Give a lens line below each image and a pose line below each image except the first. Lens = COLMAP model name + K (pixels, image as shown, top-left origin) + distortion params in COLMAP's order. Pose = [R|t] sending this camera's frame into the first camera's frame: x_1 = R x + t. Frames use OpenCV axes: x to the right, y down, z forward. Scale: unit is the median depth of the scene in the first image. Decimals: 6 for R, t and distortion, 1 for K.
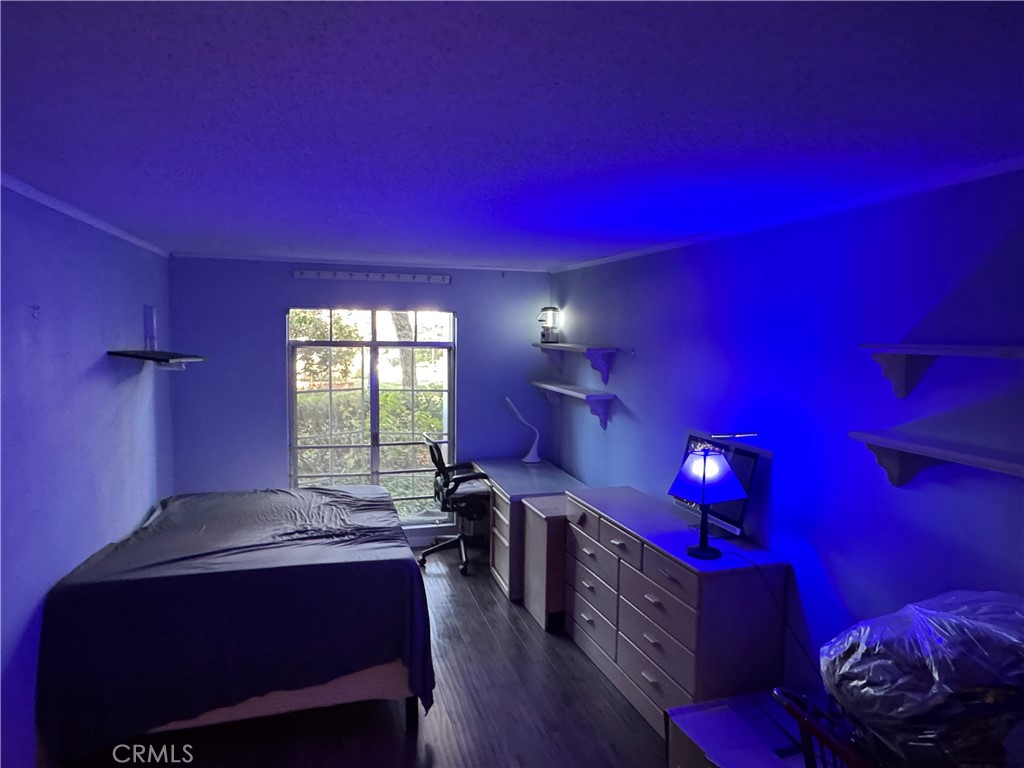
lens RADIAL K [[645.2, 0, 511.3], [0, 645.2, 382.6], [0, 0, 1]] dist [0.002196, 0.004096]
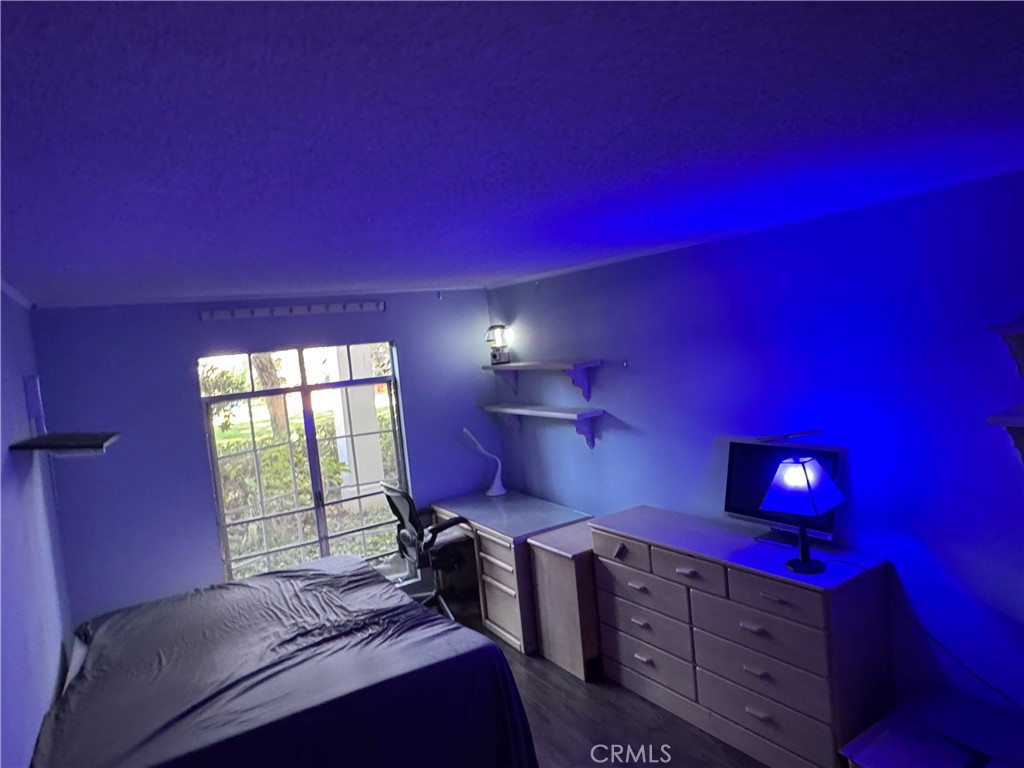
lens RADIAL K [[645.2, 0, 513.3], [0, 645.2, 380.3], [0, 0, 1]] dist [0.002196, 0.004096]
pose [[0.958931, -0.122526, 0.255808, -0.201727], [0.129966, 0.991442, -0.012318, -0.029643], [-0.252110, 0.045059, 0.966649, 0.126341]]
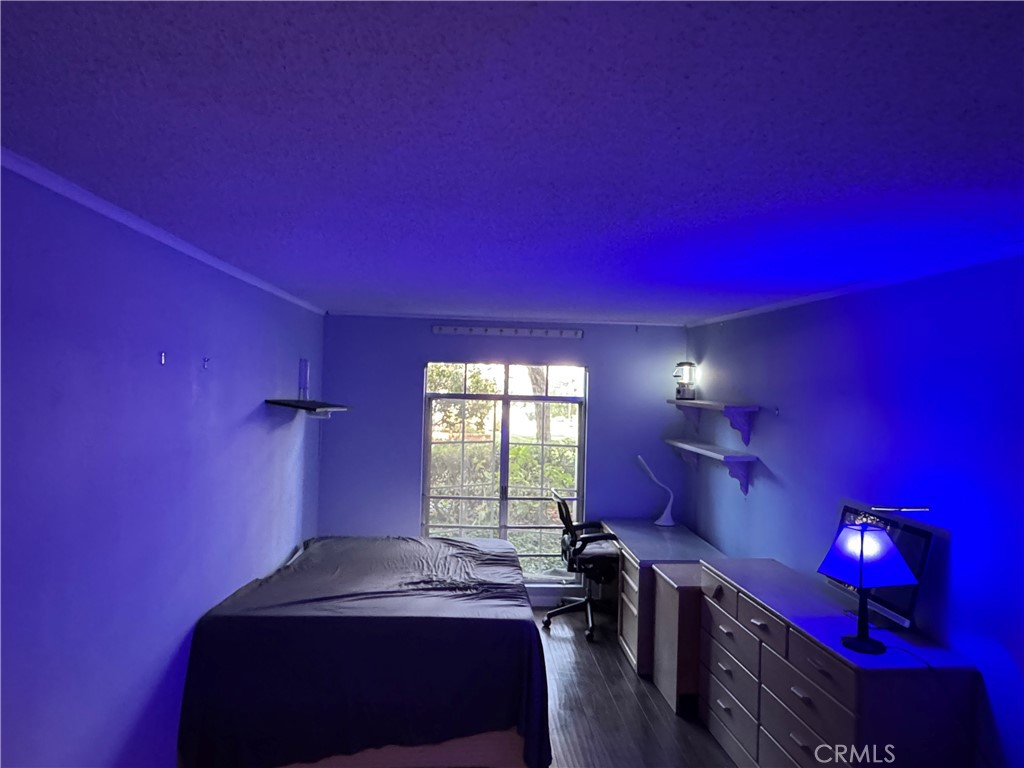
lens RADIAL K [[645.2, 0, 506.2], [0, 645.2, 379.4], [0, 0, 1]] dist [0.002196, 0.004096]
pose [[0.975812, 0.011238, -0.218321, 0.010698], [-0.030877, 0.995751, -0.086754, -0.000223], [0.216419, 0.091396, 0.972013, 0.014641]]
